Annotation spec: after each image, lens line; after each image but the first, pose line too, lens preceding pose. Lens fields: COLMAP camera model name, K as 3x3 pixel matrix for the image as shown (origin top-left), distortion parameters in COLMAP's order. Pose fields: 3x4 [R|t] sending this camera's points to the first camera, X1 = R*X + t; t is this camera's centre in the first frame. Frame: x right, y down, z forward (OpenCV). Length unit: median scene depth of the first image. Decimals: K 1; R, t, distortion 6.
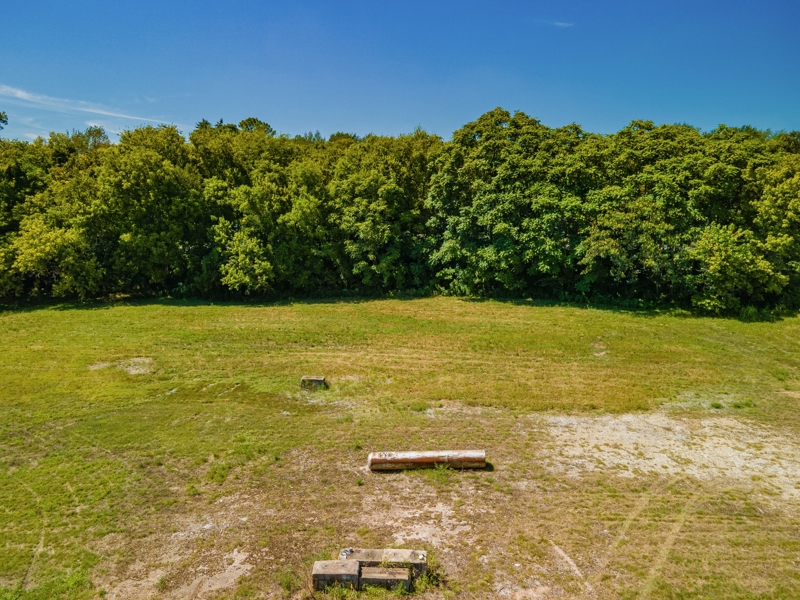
lens RADIAL K [[609.6, 0, 400.0], [0, 609.6, 300.0], [0, 0, 1]] dist [0.037139, -0.000489]
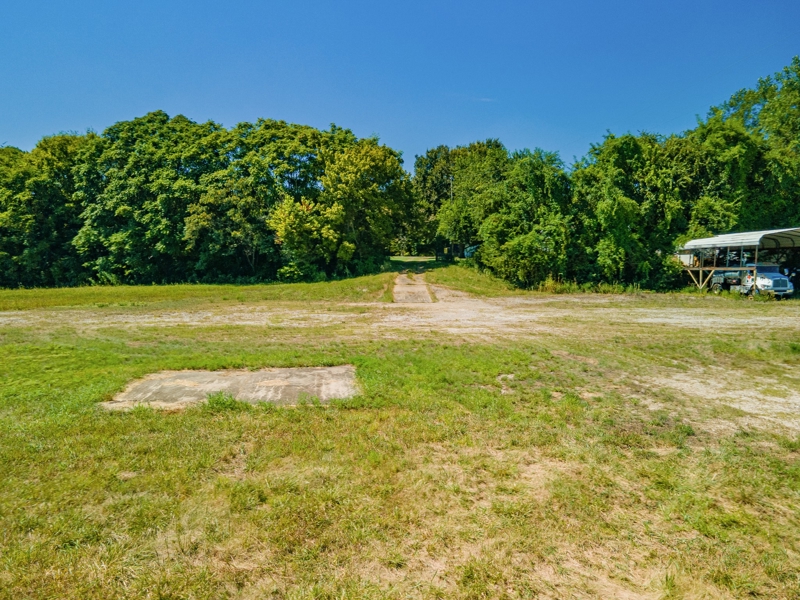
lens RADIAL K [[609.6, 0, 400.0], [0, 609.6, 300.0], [0, 0, 1]] dist [0.037139, -0.000489]
pose [[0.992243, -0.000536, 0.124308, 0.497582], [0.017379, 0.990769, -0.134445, 0.176993], [-0.123089, 0.135563, 0.983093, -0.046845]]
